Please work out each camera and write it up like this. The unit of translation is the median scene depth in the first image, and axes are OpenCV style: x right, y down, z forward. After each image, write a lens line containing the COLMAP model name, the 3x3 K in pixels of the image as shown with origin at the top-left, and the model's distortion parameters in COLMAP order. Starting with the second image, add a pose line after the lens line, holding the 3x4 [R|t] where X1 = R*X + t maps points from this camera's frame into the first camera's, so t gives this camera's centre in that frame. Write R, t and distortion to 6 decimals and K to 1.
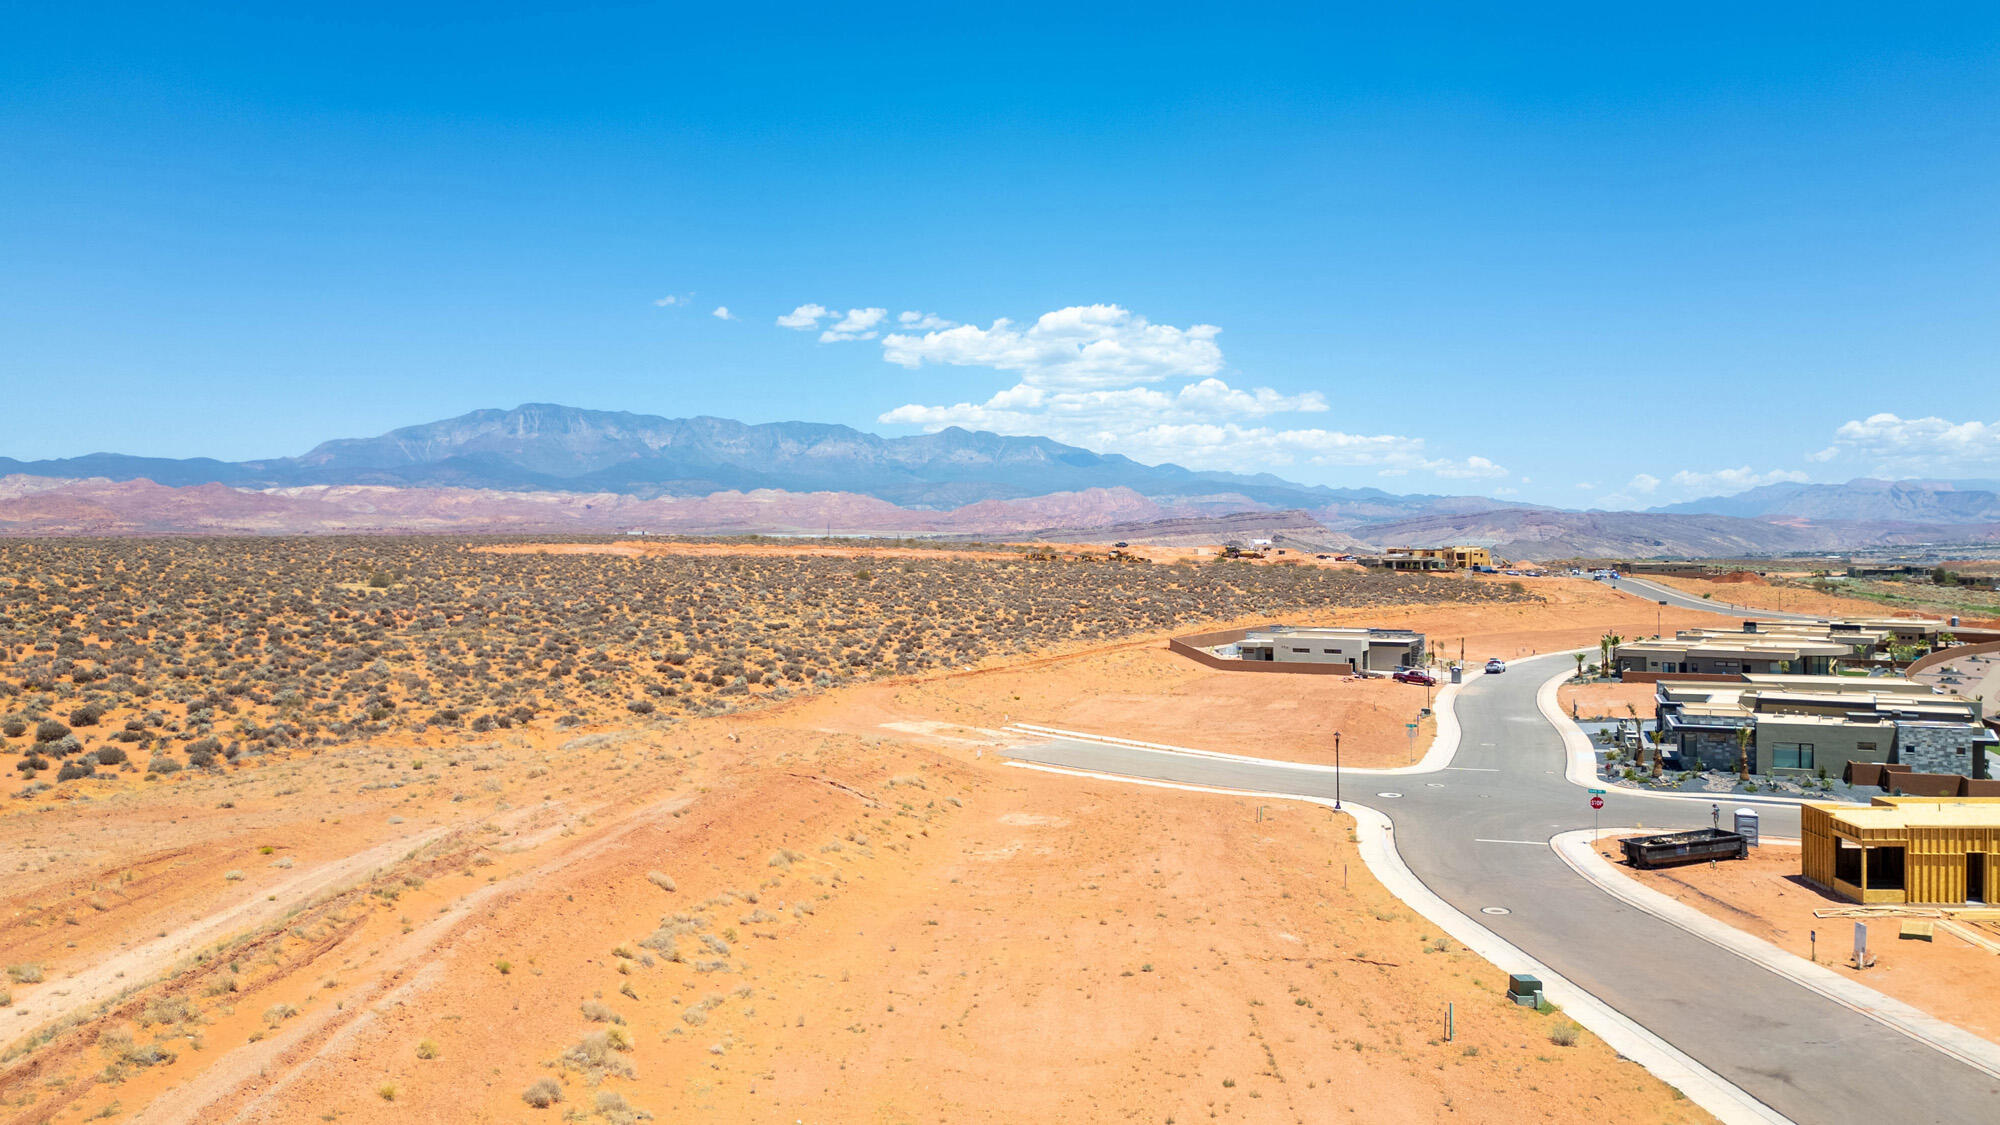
lens RADIAL K [[1438.7, 0, 997.5], [0, 1438.7, 558.5], [0, 0, 1]] dist [0.078500, -0.083407]
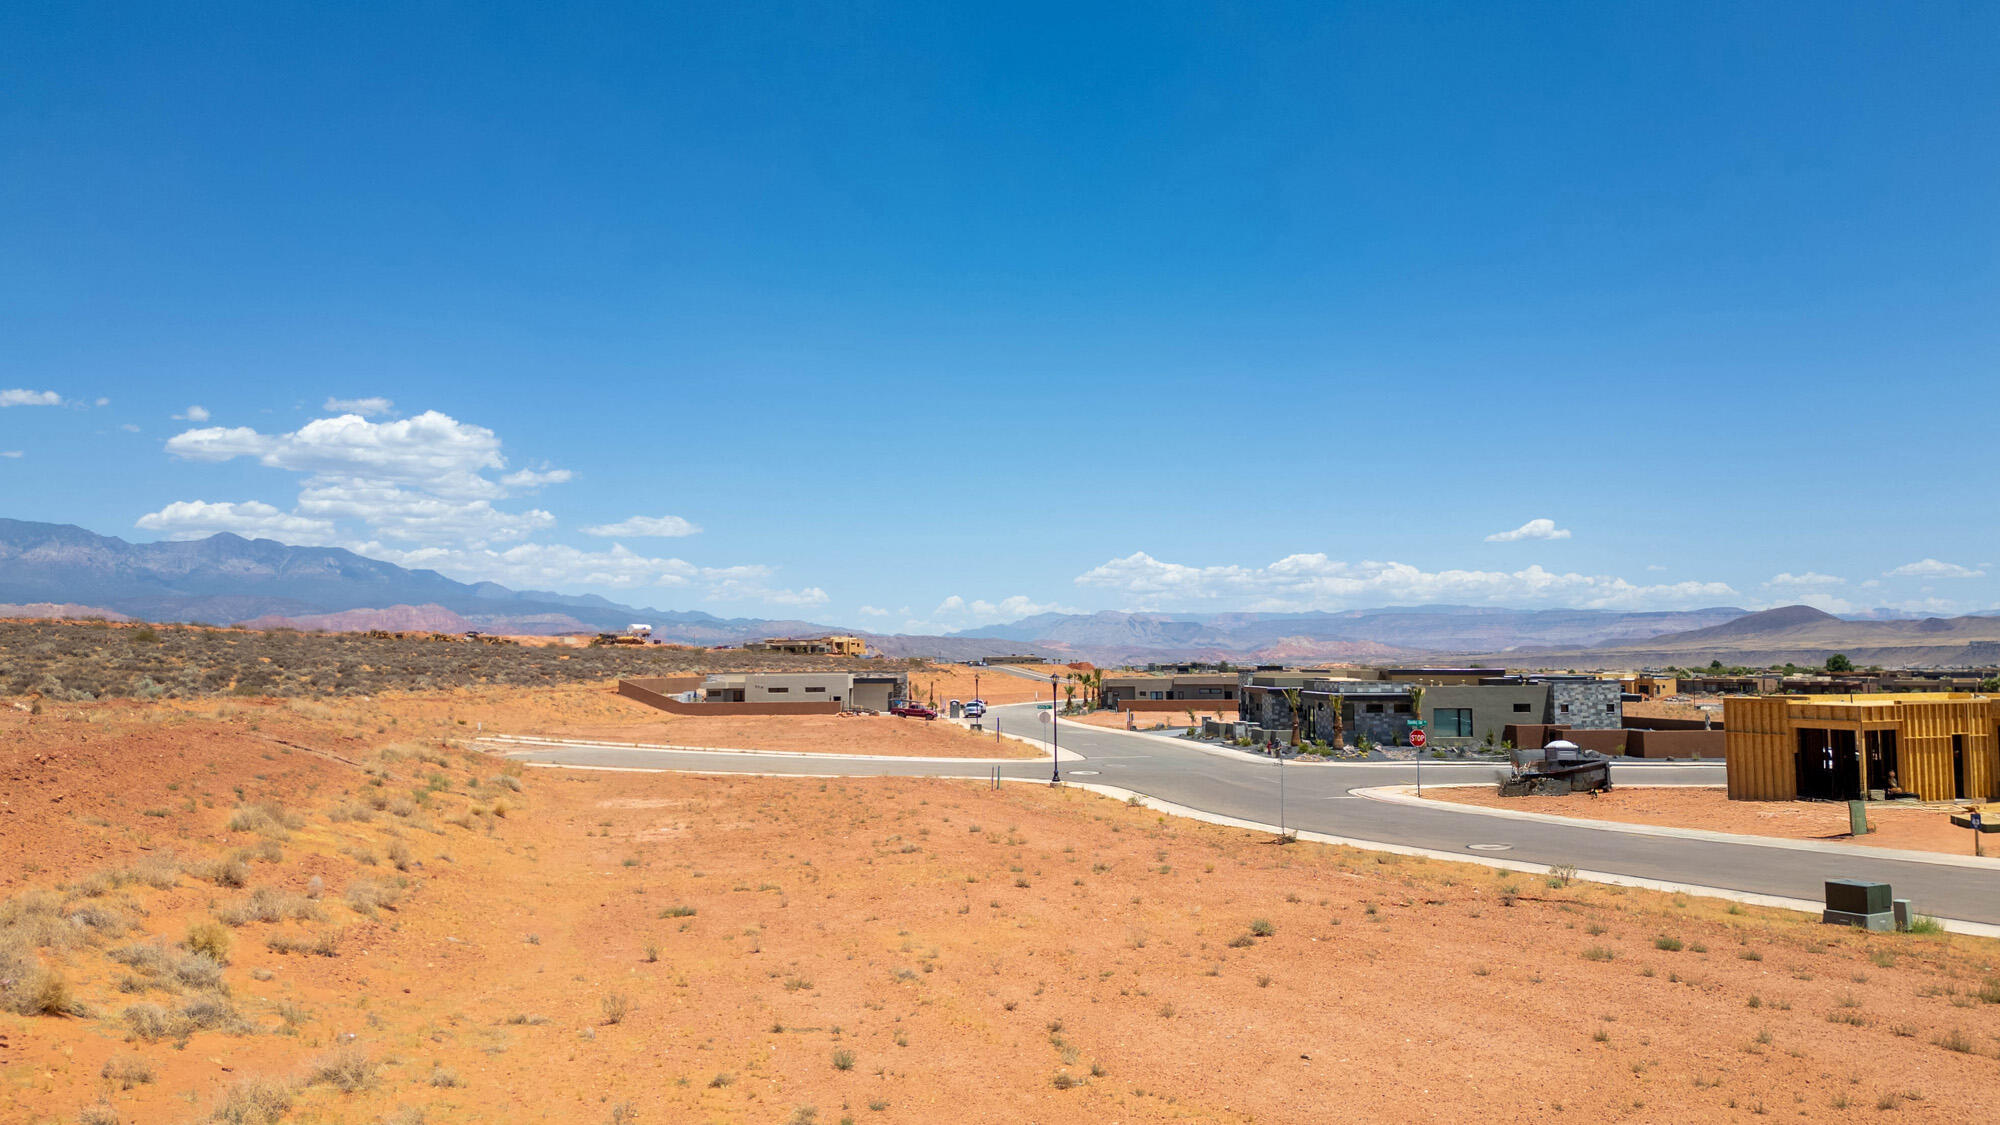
lens RADIAL K [[1438.7, 0, 999.8], [0, 1438.7, 569.8], [0, 0, 1]] dist [0.078500, -0.083407]
pose [[0.896584, 0.030337, 0.441833, -0.017370], [0.003716, 0.997101, -0.076005, 0.020036], [-0.442858, 0.069786, 0.893872, 0.060776]]
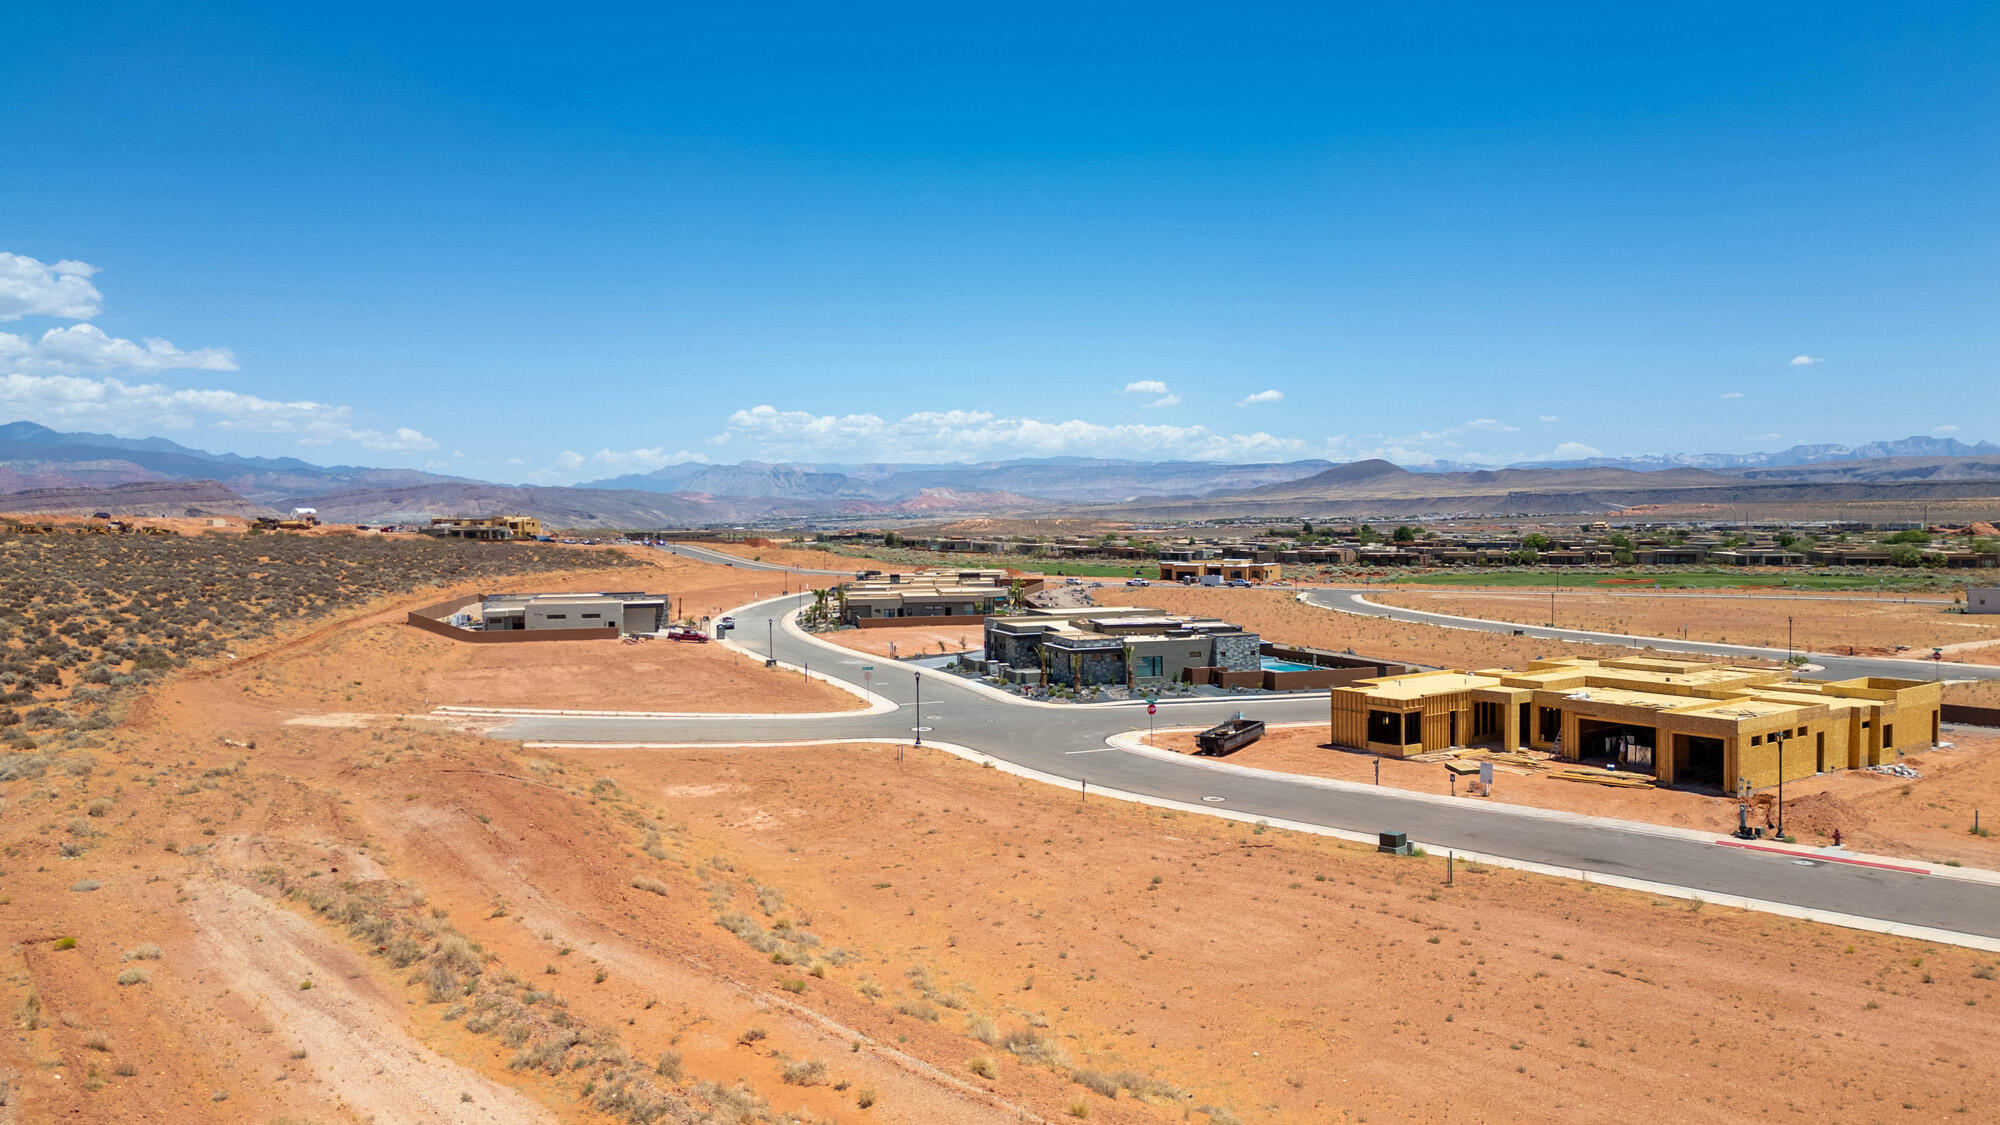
lens RADIAL K [[1438.7, 0, 994.5], [0, 1438.7, 543.7], [0, 0, 1]] dist [0.078500, -0.083407]
pose [[0.763394, -0.015611, 0.645744, -0.064478], [0.010674, 0.999876, 0.011553, 0.002601], [-0.645845, -0.001927, 0.763466, 0.027350]]
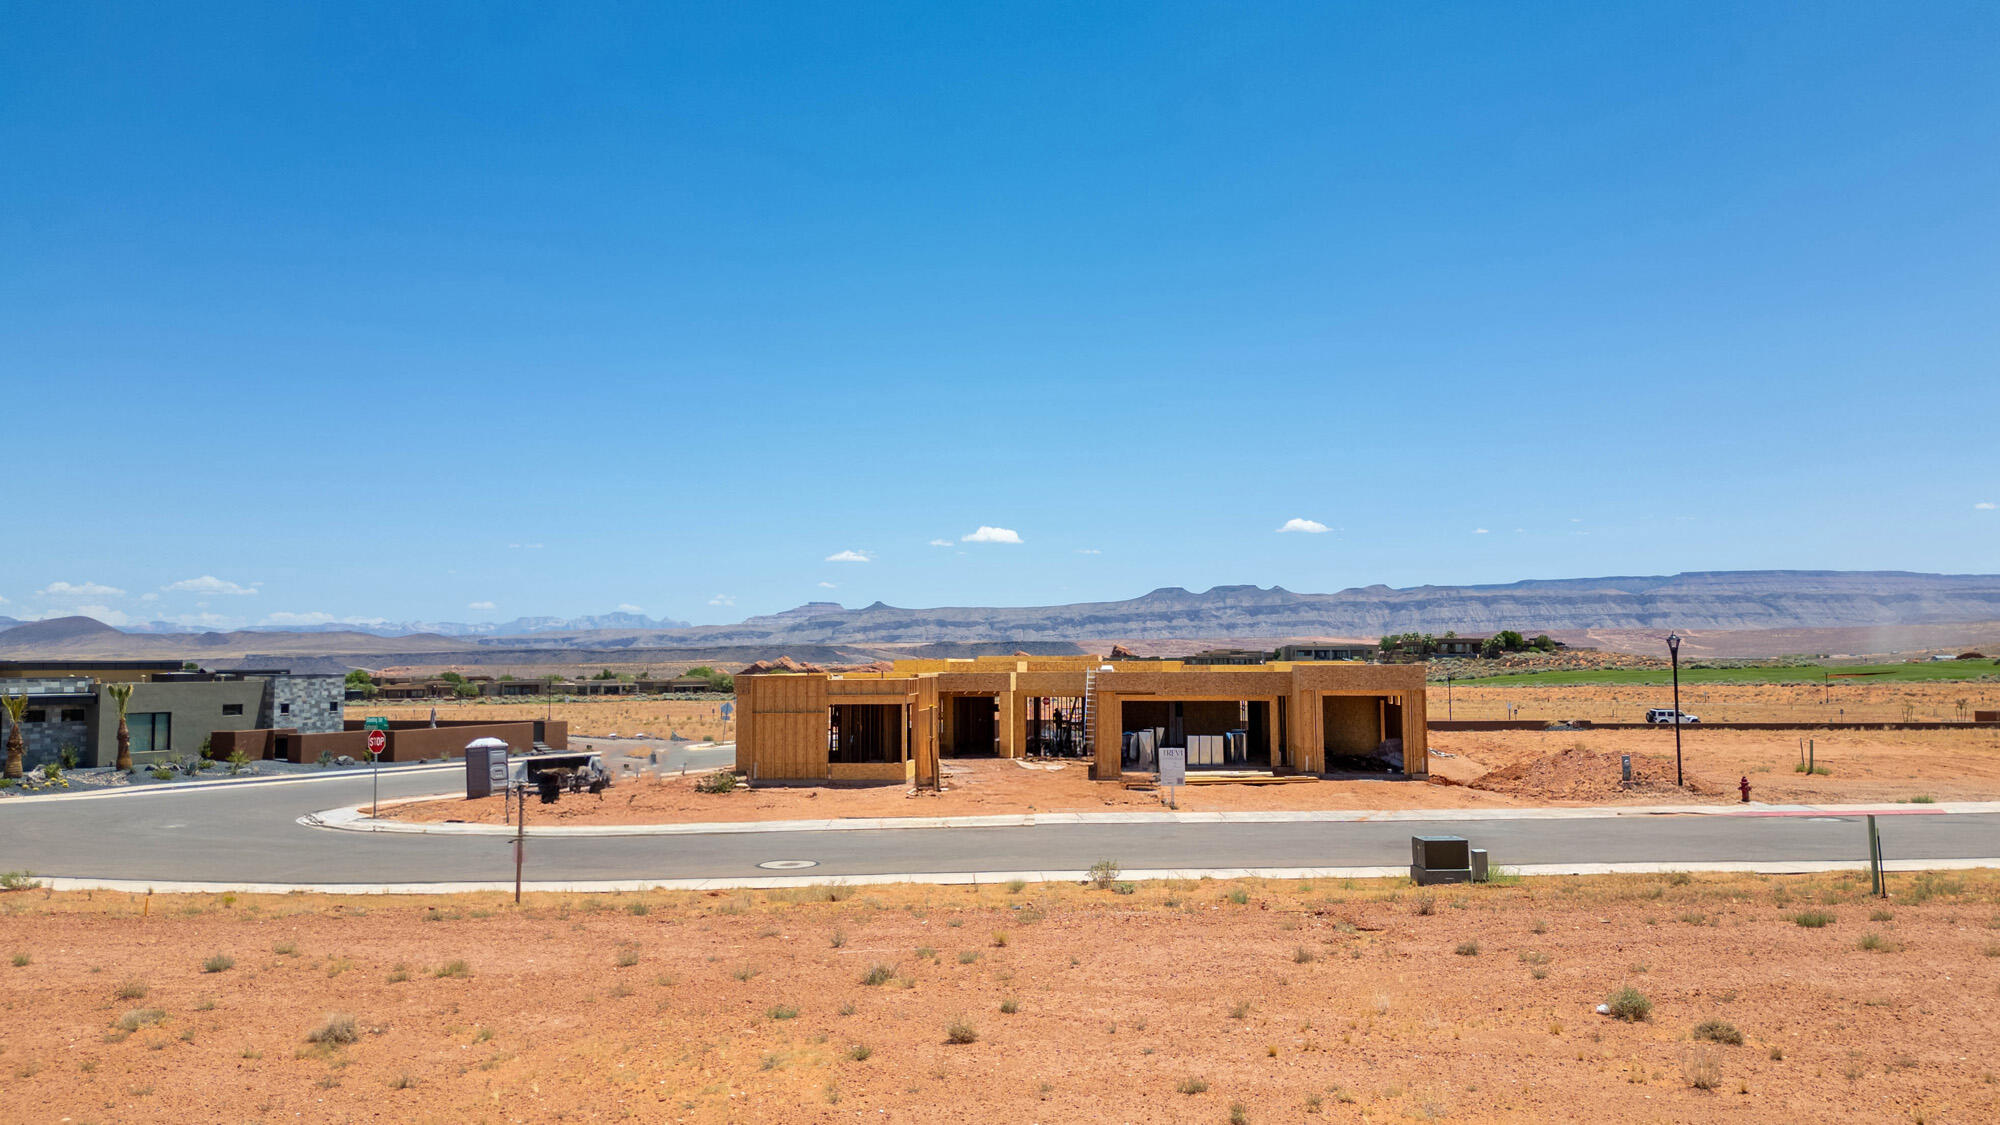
lens RADIAL K [[1438.7, 0, 997.1], [0, 1438.7, 567.6], [0, 0, 1]] dist [0.078500, -0.083407]
pose [[0.049196, 0.074012, 0.996043, -0.017670], [0.015651, 0.997071, -0.074861, 0.021556], [-0.998667, 0.019272, 0.047893, 0.108388]]
